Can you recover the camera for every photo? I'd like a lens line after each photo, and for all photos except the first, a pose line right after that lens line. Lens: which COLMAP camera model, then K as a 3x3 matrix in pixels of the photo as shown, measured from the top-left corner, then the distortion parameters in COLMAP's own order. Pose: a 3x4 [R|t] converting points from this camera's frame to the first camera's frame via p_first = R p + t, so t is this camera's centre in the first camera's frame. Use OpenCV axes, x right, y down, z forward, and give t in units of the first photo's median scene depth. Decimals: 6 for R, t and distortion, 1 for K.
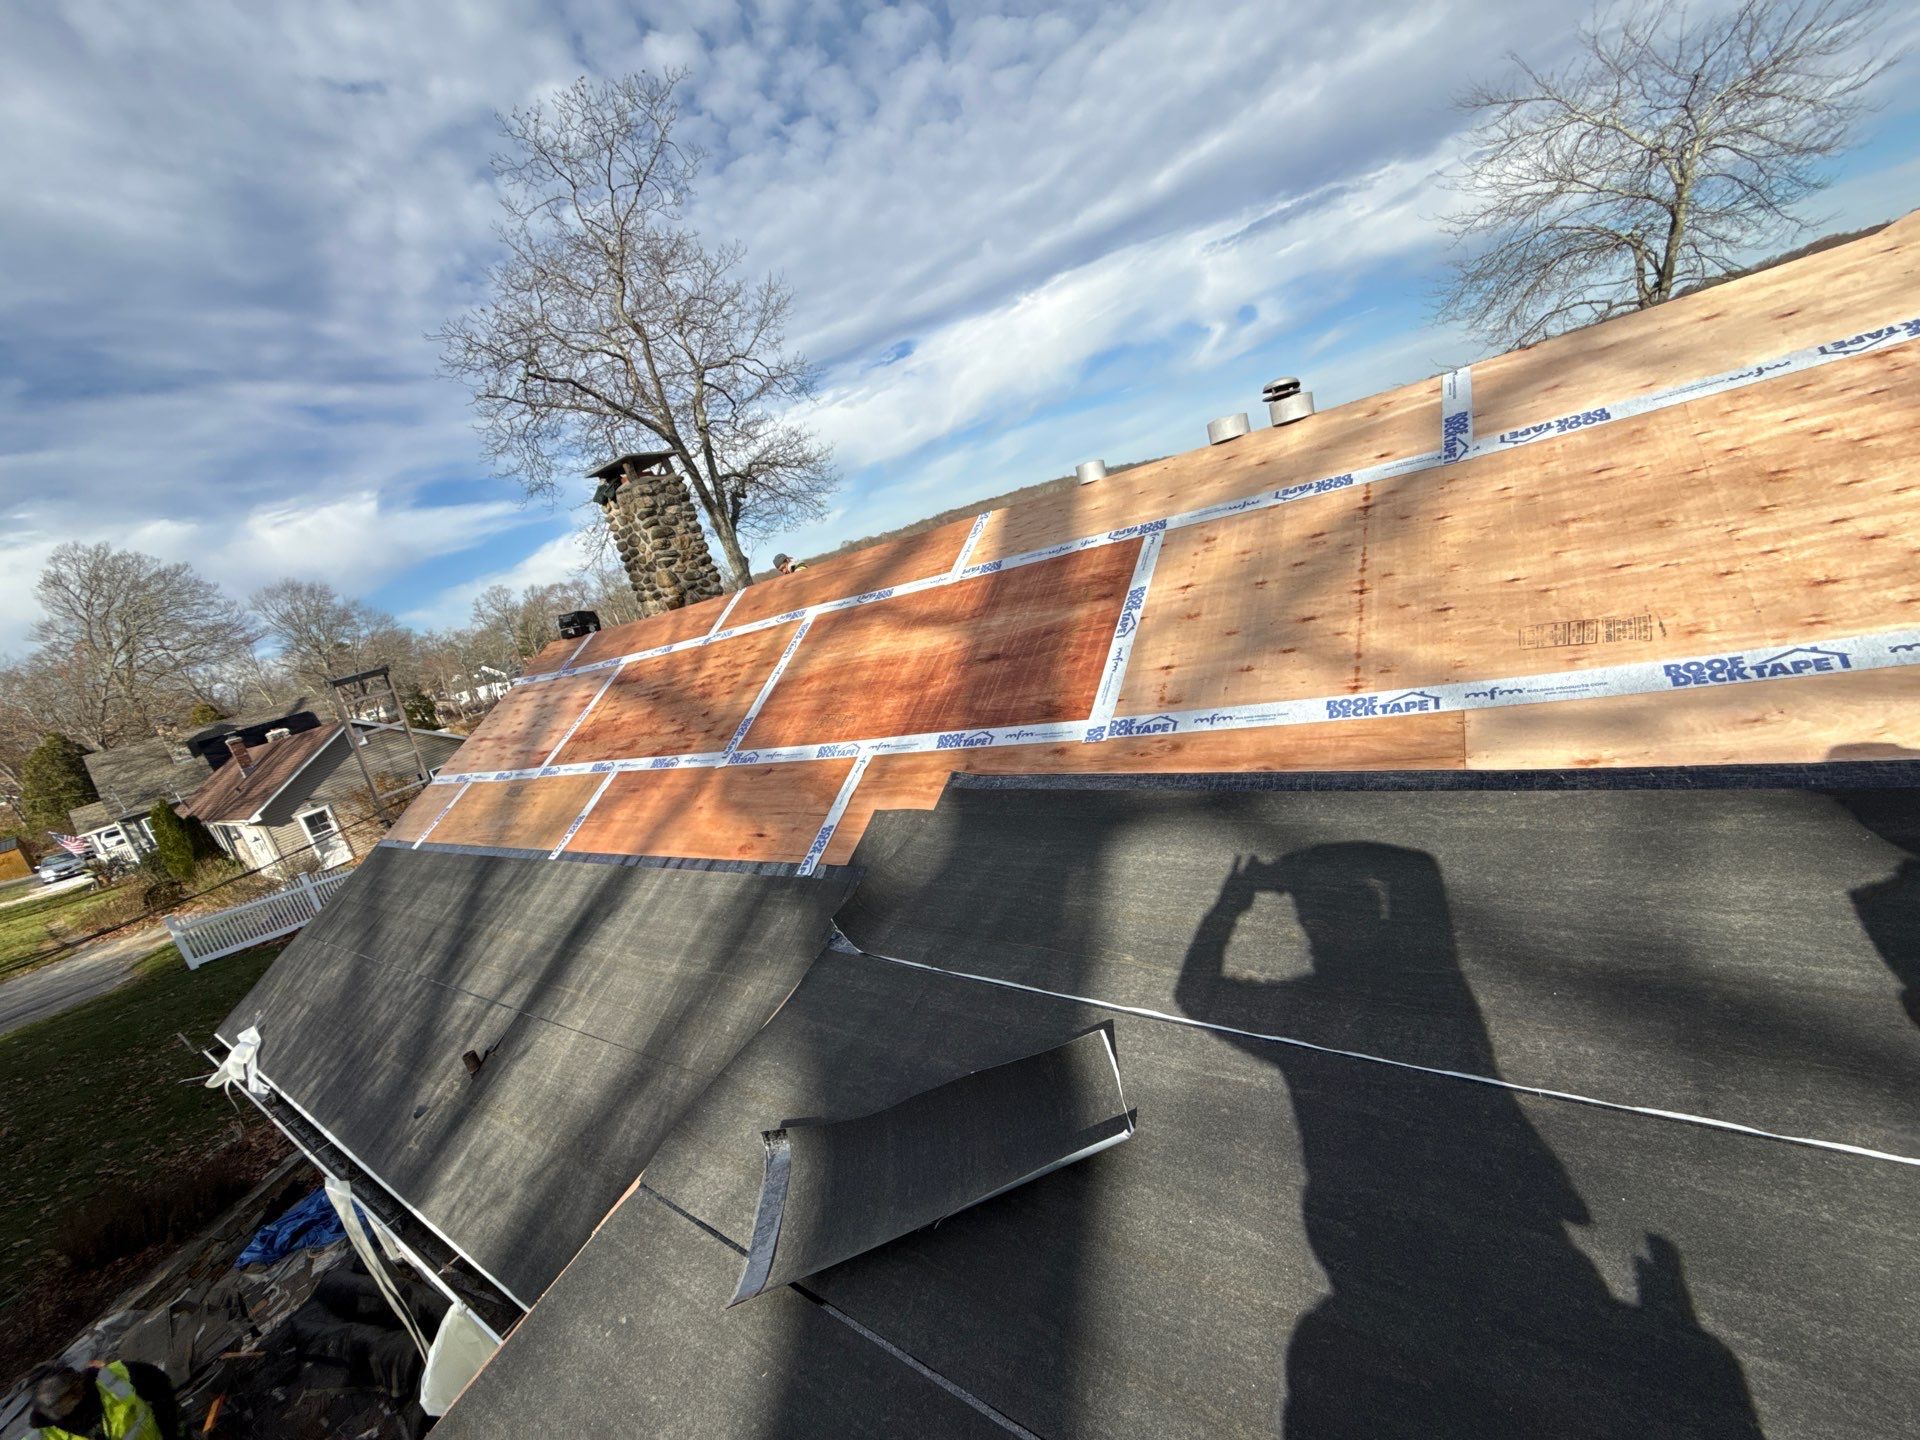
lens RADIAL K [[772.4, 0, 961.8], [0, 772.4, 711.3], [0, 0, 1]] dist [0.002908, -0.000605]
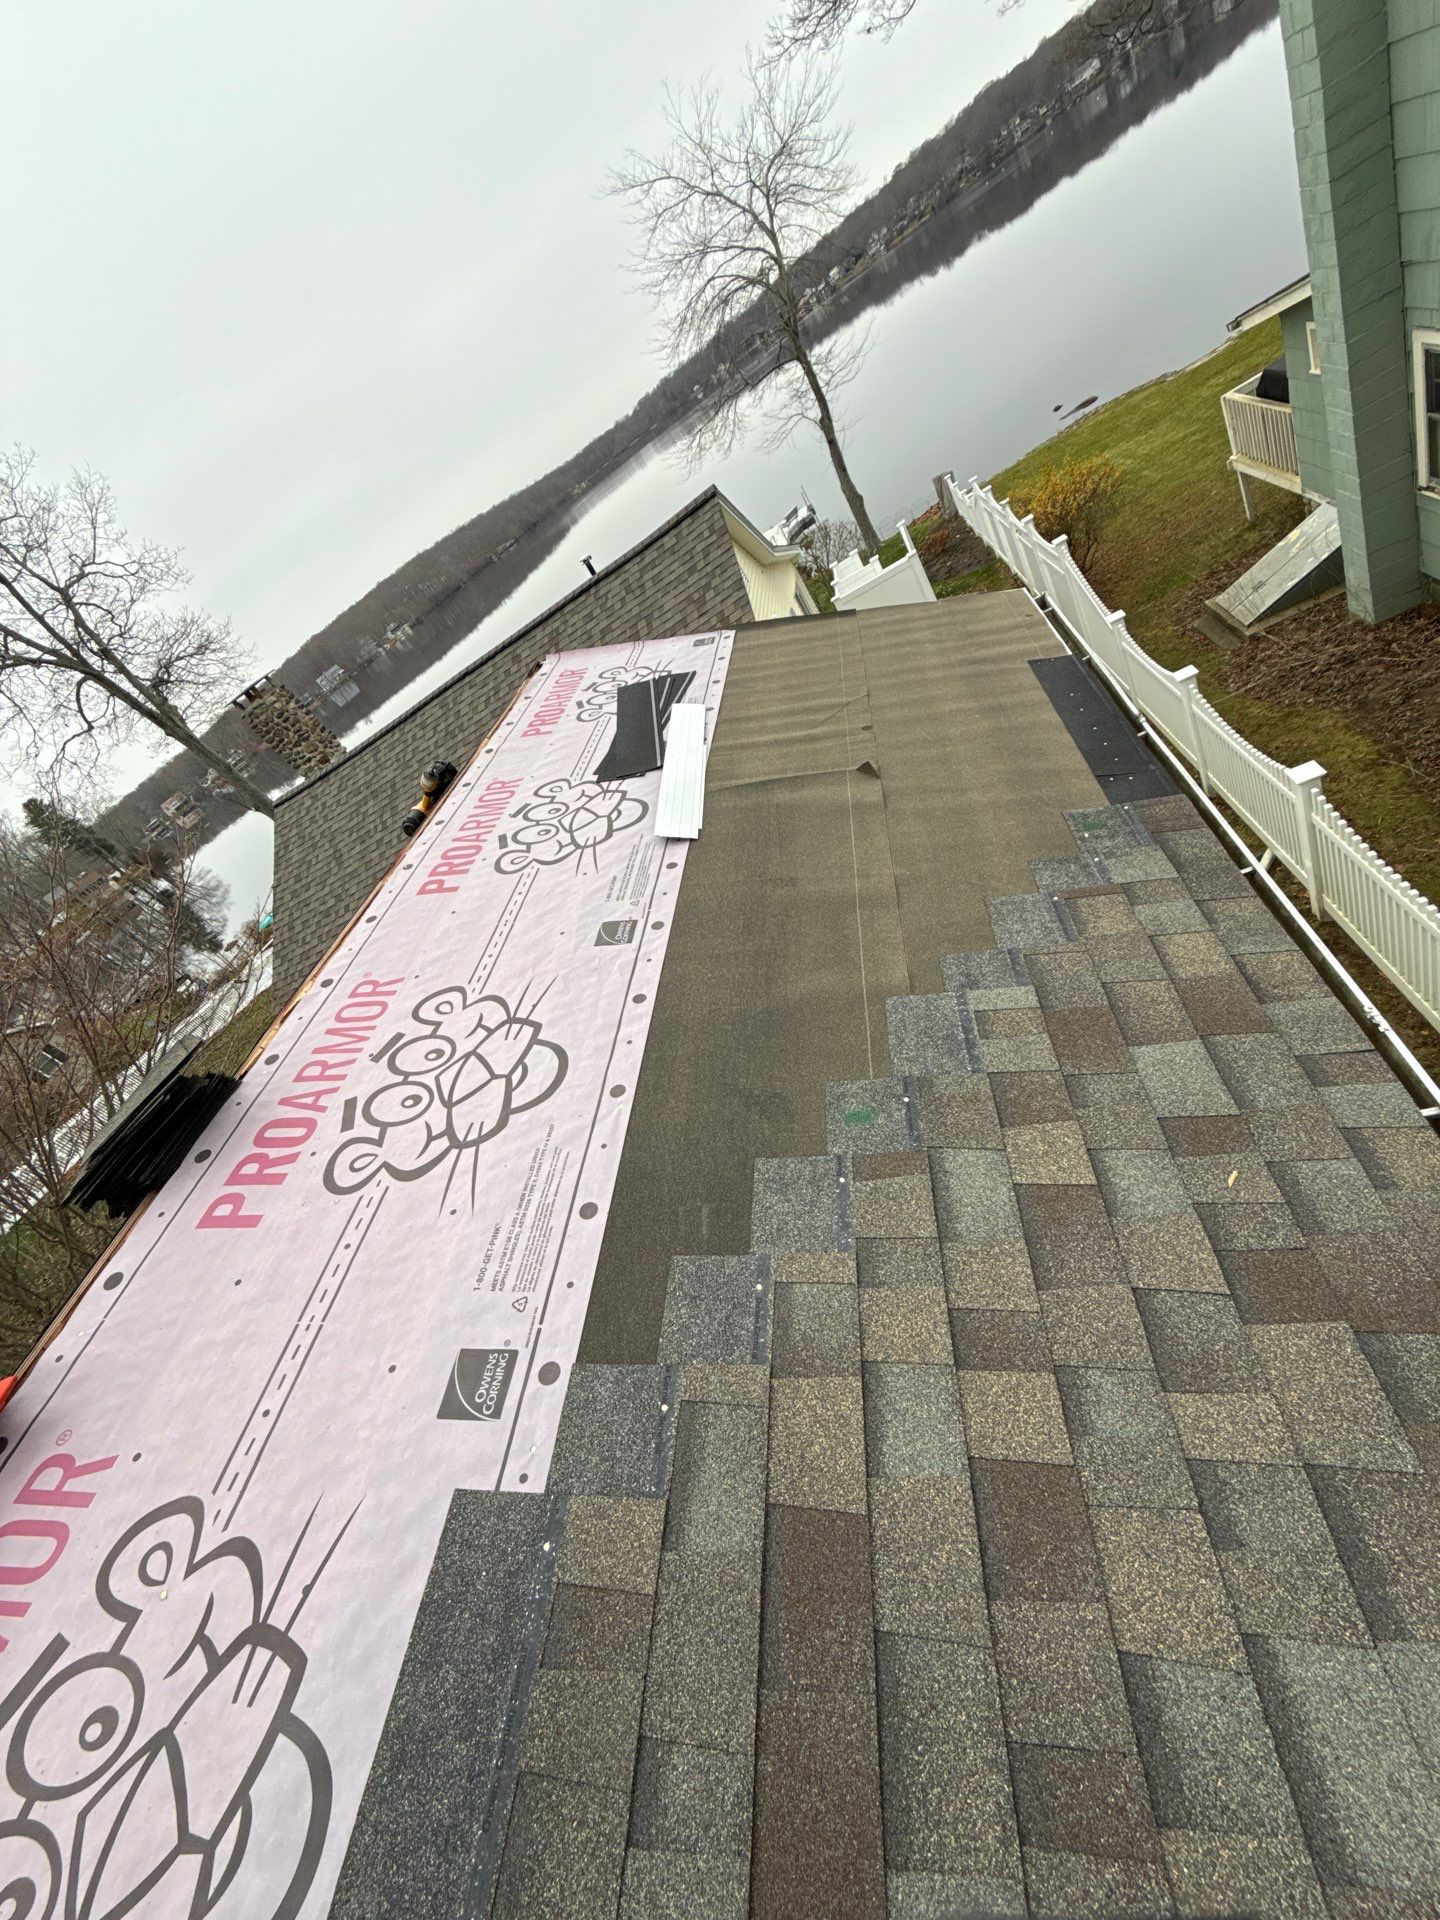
lens RADIAL K [[772.4, 0, 716.3], [0, 772.4, 950.8], [0, 0, 1]] dist [0.002908, -0.000605]
pose [[0.852122, -0.463371, 0.243260, -0.072017], [0.400377, 0.876537, 0.267172, 0.035943], [-0.337026, -0.130268, 0.932440, -0.274367]]
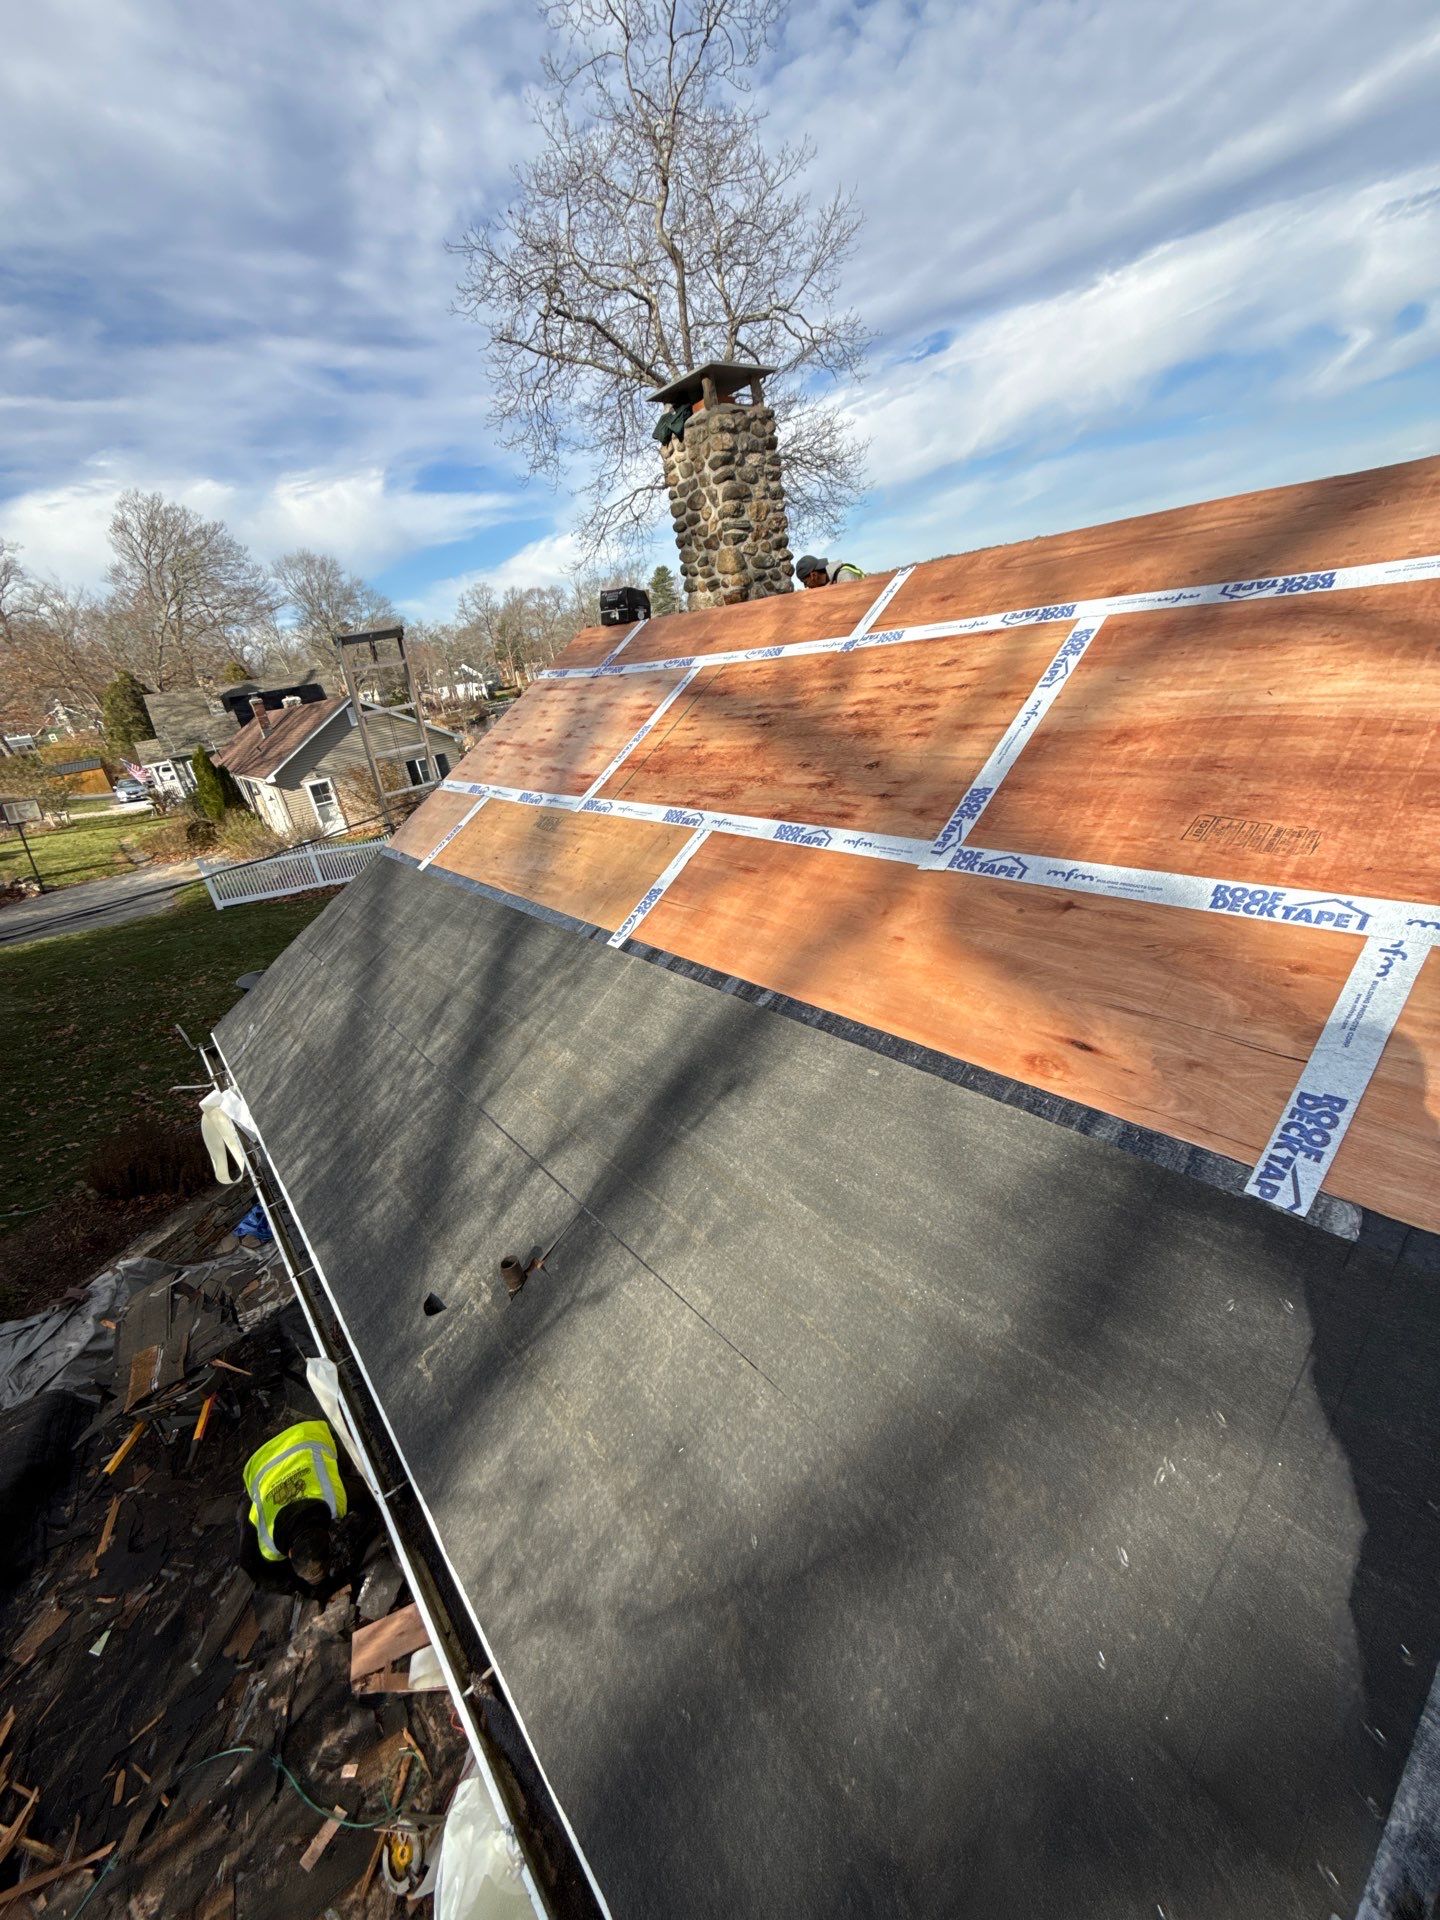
lens RADIAL K [[772.4, 0, 719.5], [0, 772.4, 952.8], [0, 0, 1]] dist [0.002908, -0.000605]
pose [[0.958752, 0.212344, -0.188954, -0.050183], [-0.163076, 0.955397, 0.246217, 0.002460], [0.232809, -0.205247, 0.950618, 0.060715]]
